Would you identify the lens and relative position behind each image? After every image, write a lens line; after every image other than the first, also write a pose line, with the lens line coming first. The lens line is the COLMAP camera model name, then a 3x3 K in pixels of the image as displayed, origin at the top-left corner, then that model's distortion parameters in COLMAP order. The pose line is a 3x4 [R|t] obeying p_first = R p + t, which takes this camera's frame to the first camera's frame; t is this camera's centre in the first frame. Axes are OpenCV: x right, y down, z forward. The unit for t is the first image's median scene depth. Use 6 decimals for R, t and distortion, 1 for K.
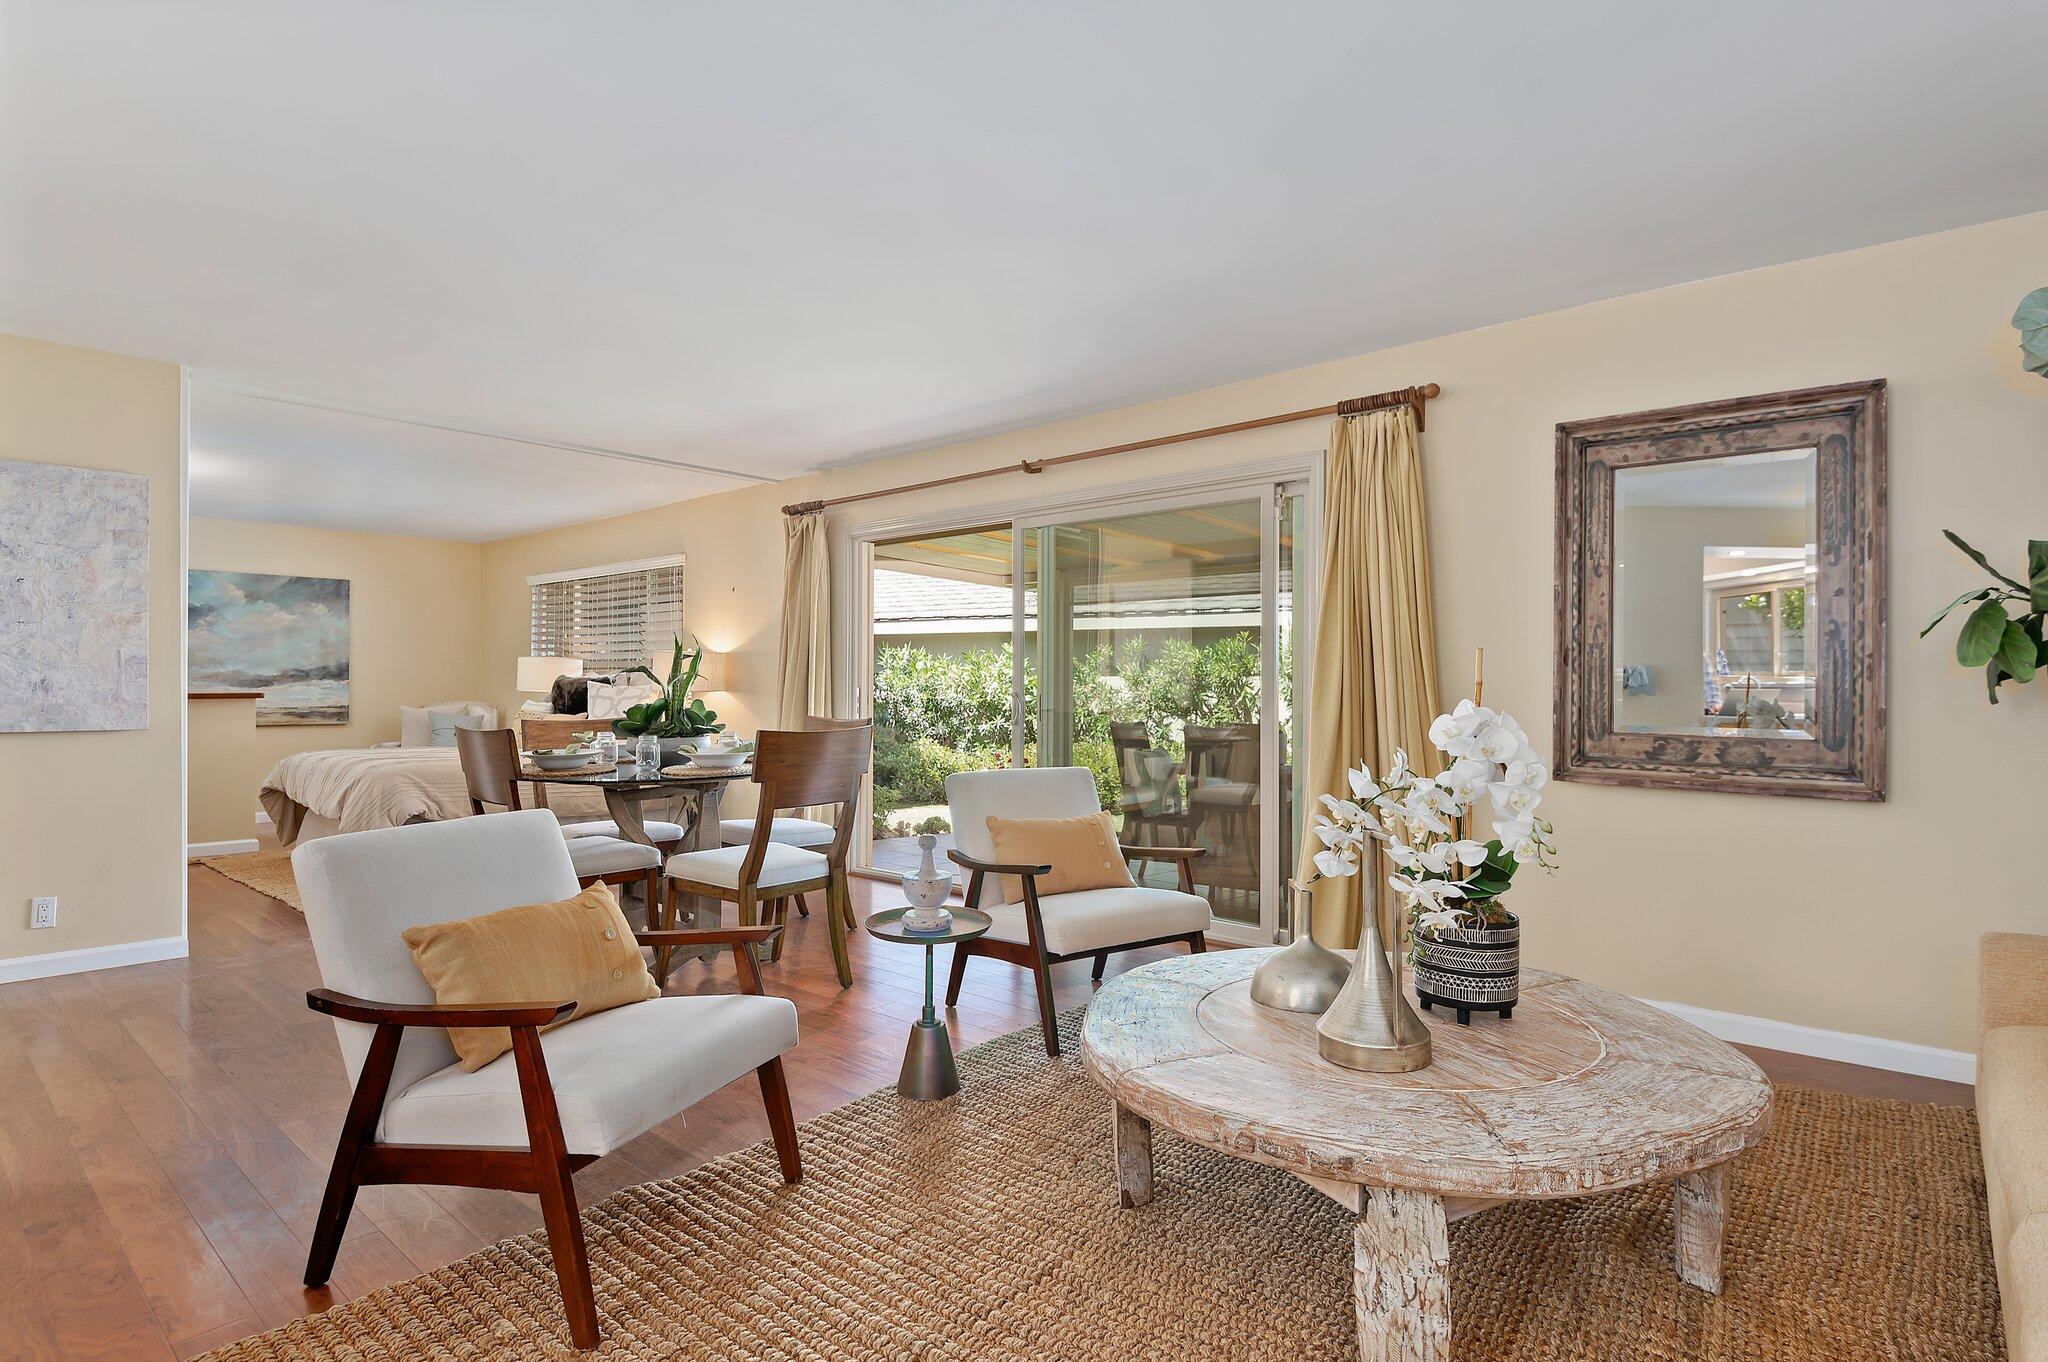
lens RADIAL K [[1054.7, 0, 1002.7], [0, 1054.7, 678.6], [0, 0, 1]] dist [0.024734, -0.012744]
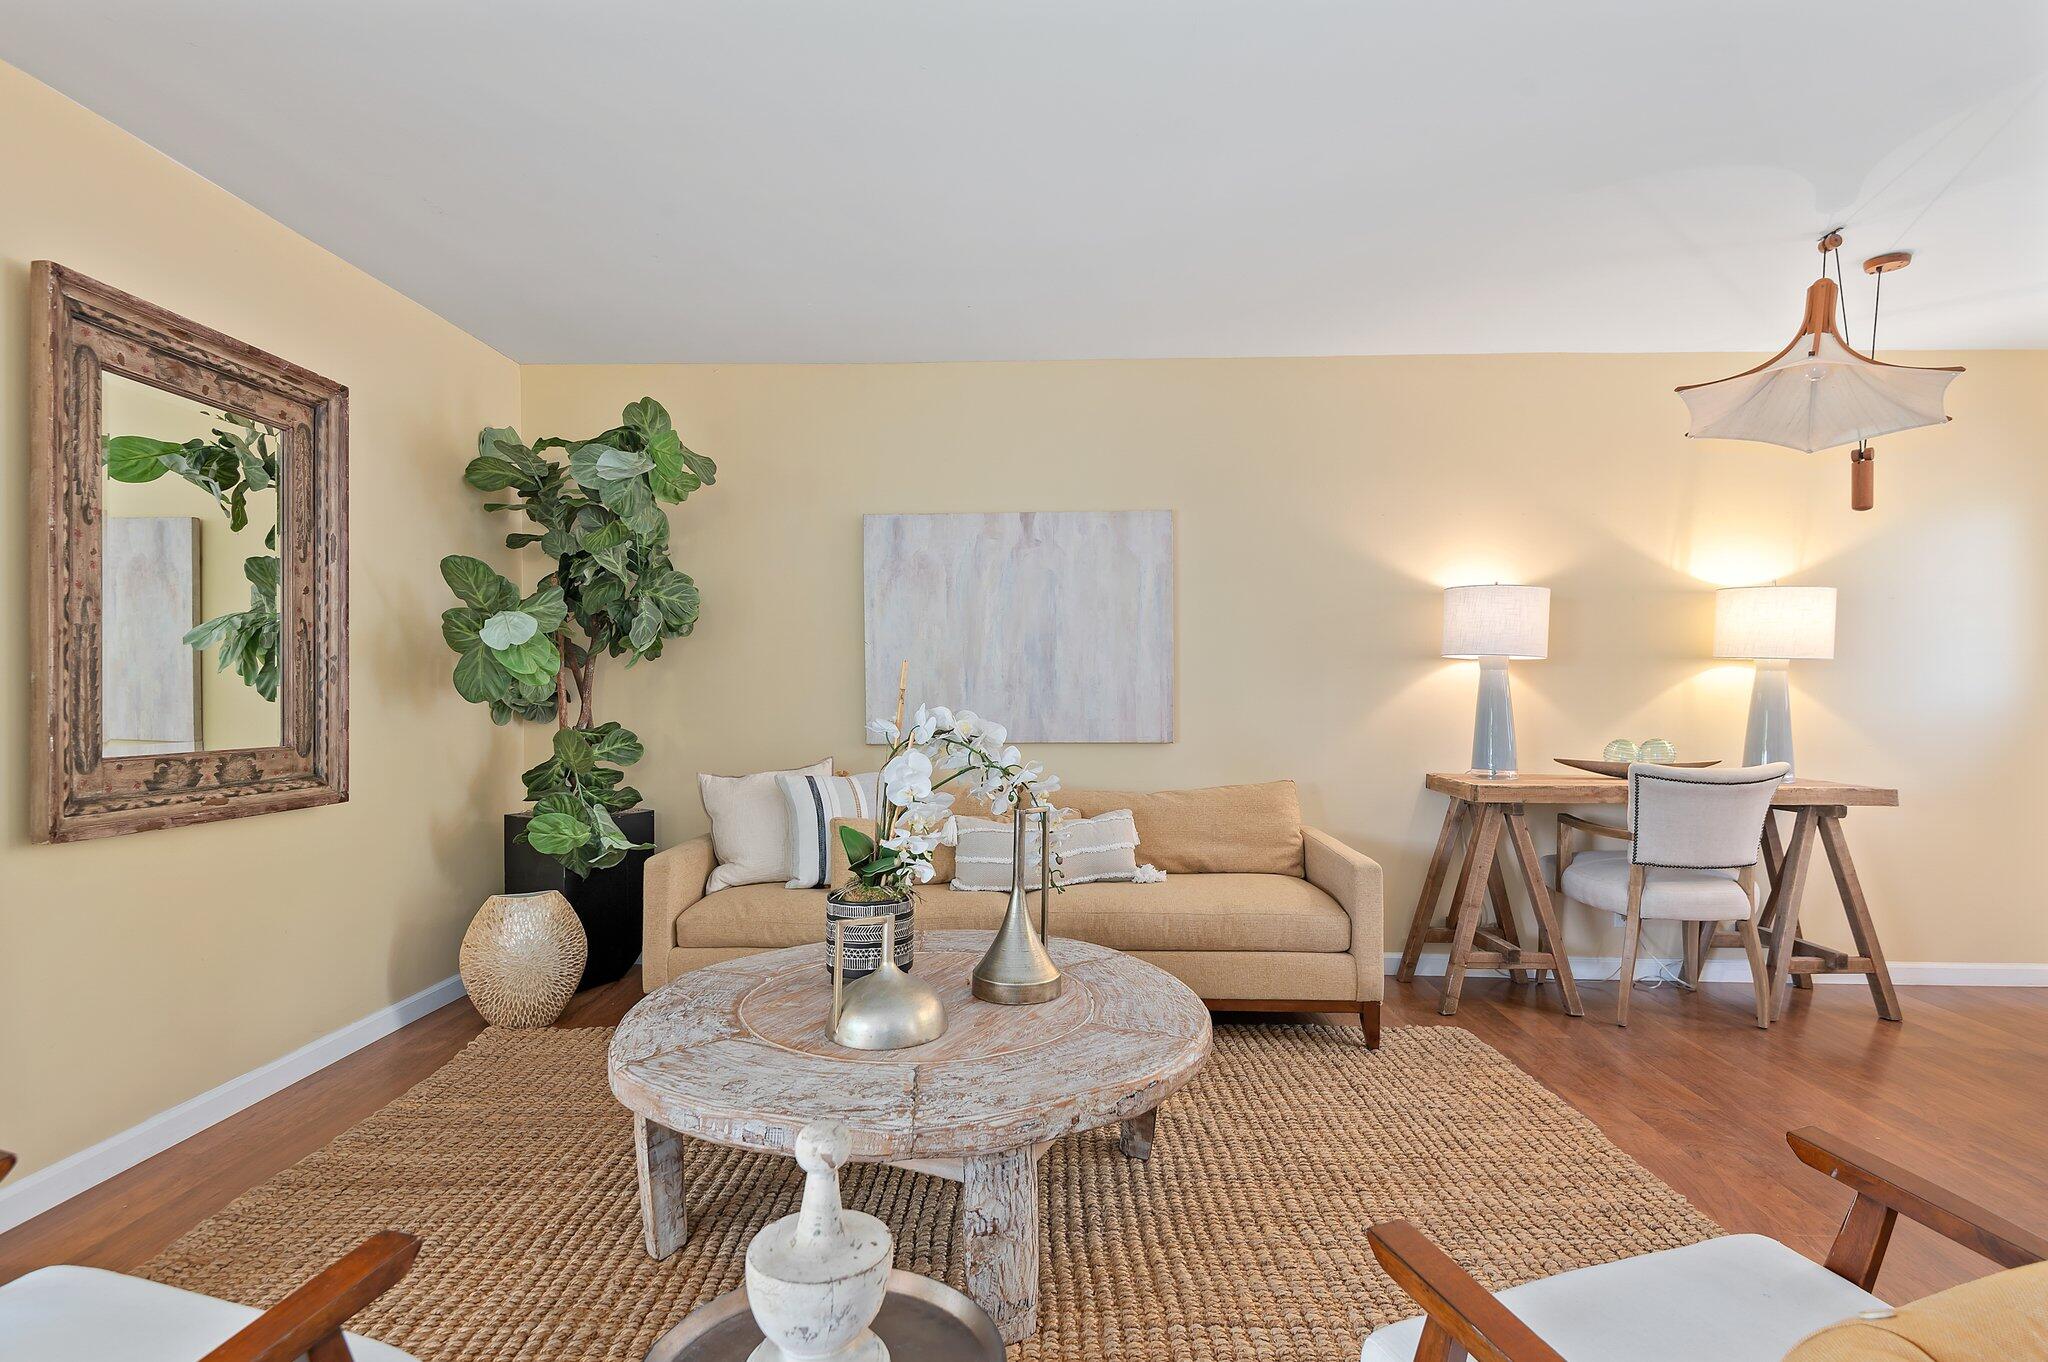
lens RADIAL K [[1054.7, 0, 1026.0], [0, 1054.7, 695.9], [0, 0, 1]] dist [0.024734, -0.012744]
pose [[-0.655639, -0.009368, 0.755017, -0.339758], [-0.004719, 0.999954, 0.008309, 0.002671], [-0.755060, 0.001885, -0.655653, 1.066685]]
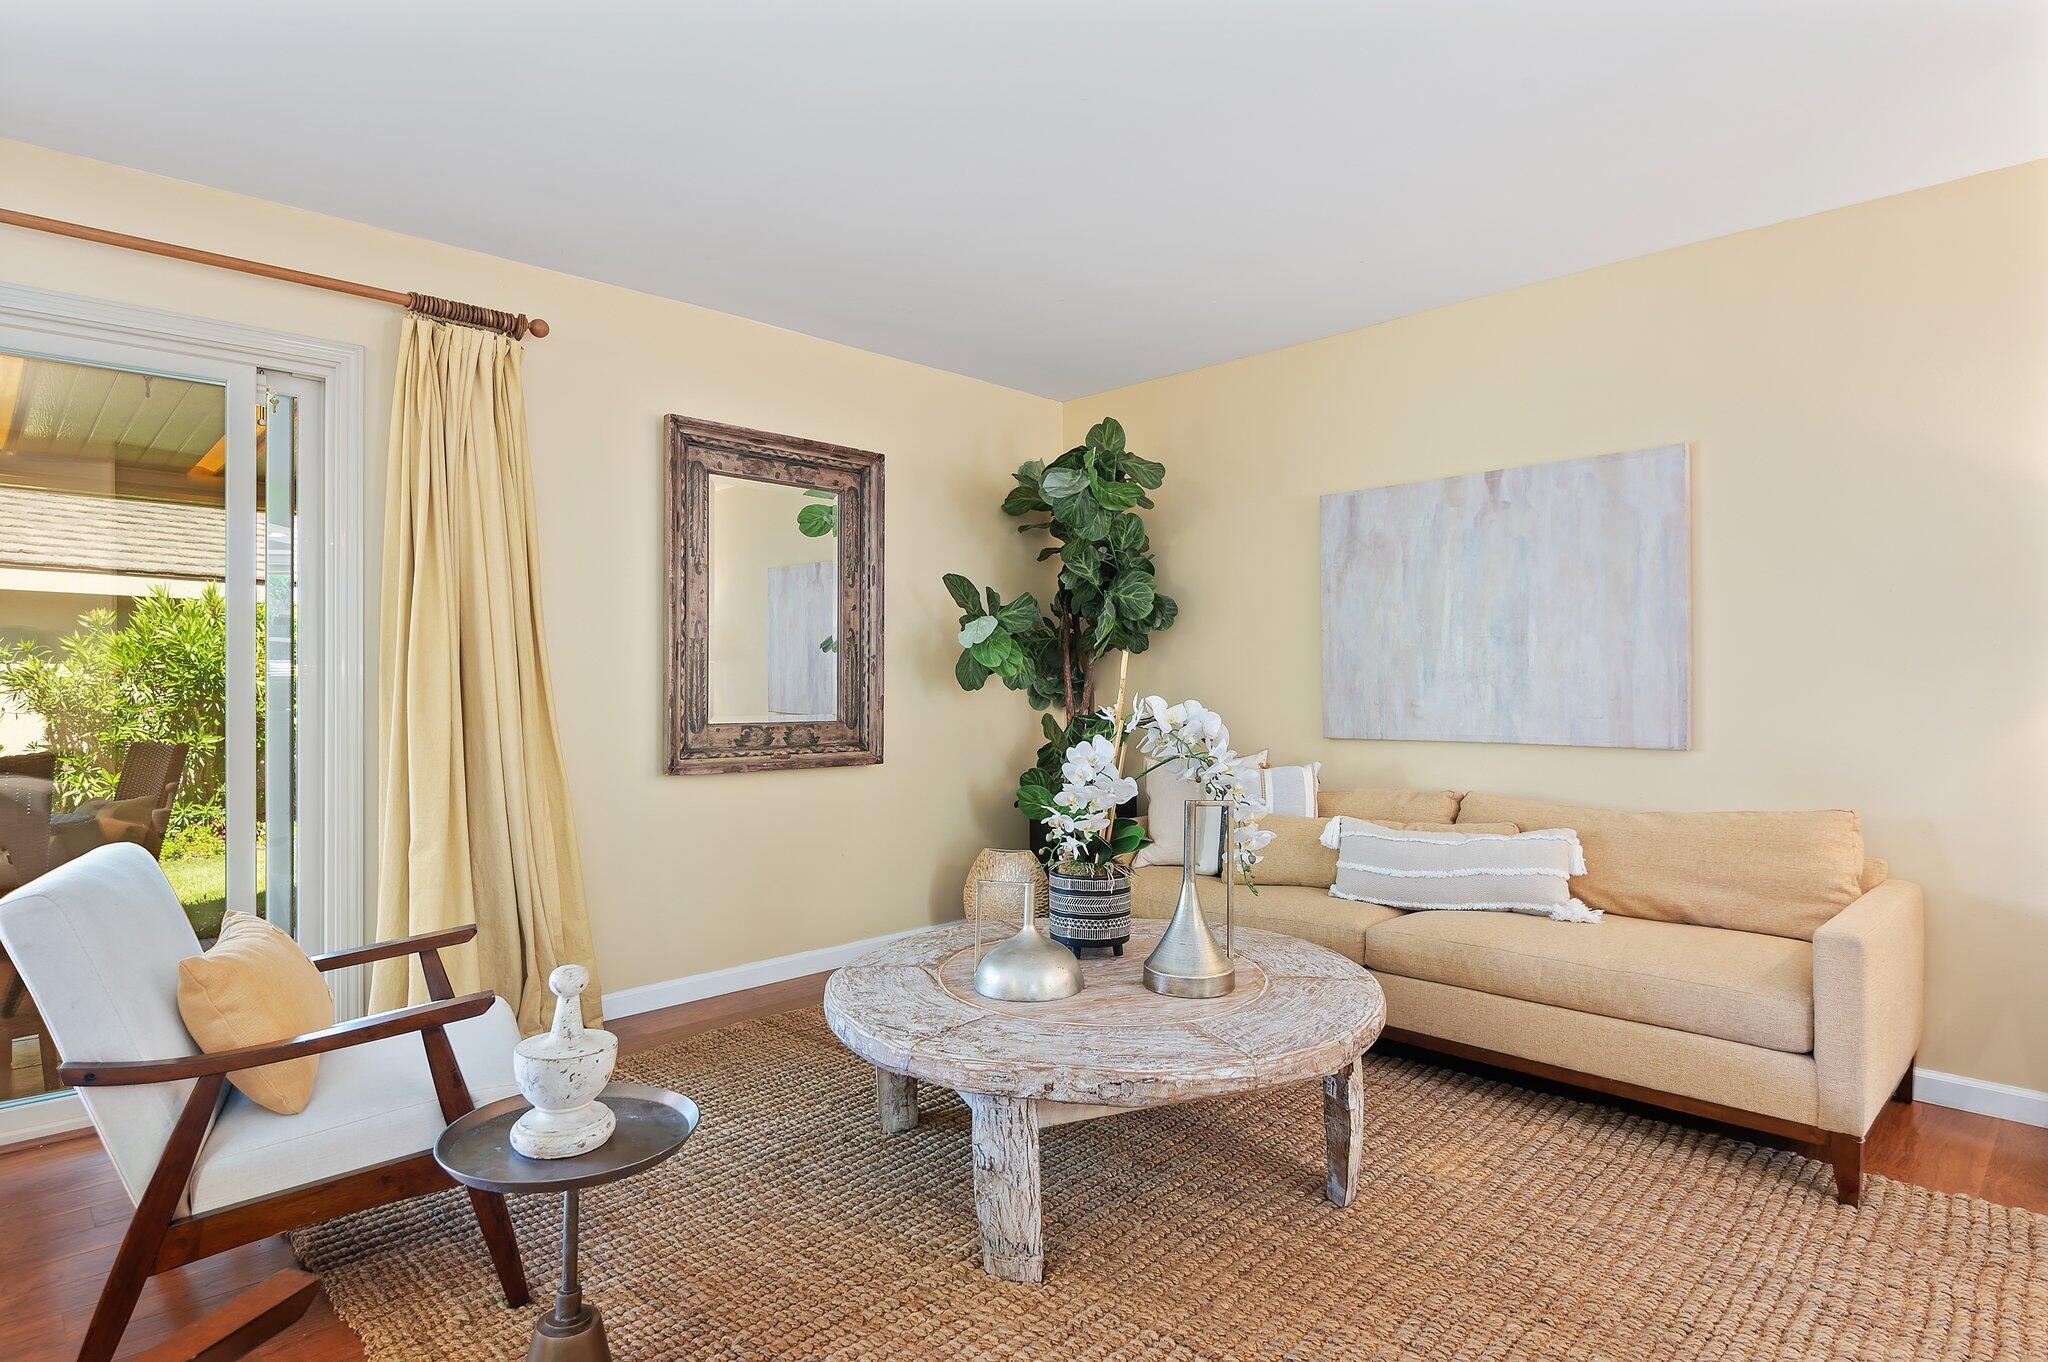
lens RADIAL K [[1134.8, 0, 1021.2], [0, 1134.8, 690.0], [0, 0, 1]] dist [0.021146, -0.011275]
pose [[0.062763, -0.010057, 0.997978, -0.561281], [-0.002865, 0.999943, 0.010257, 0.004991], [-0.998024, -0.003503, 0.062731, 0.661828]]
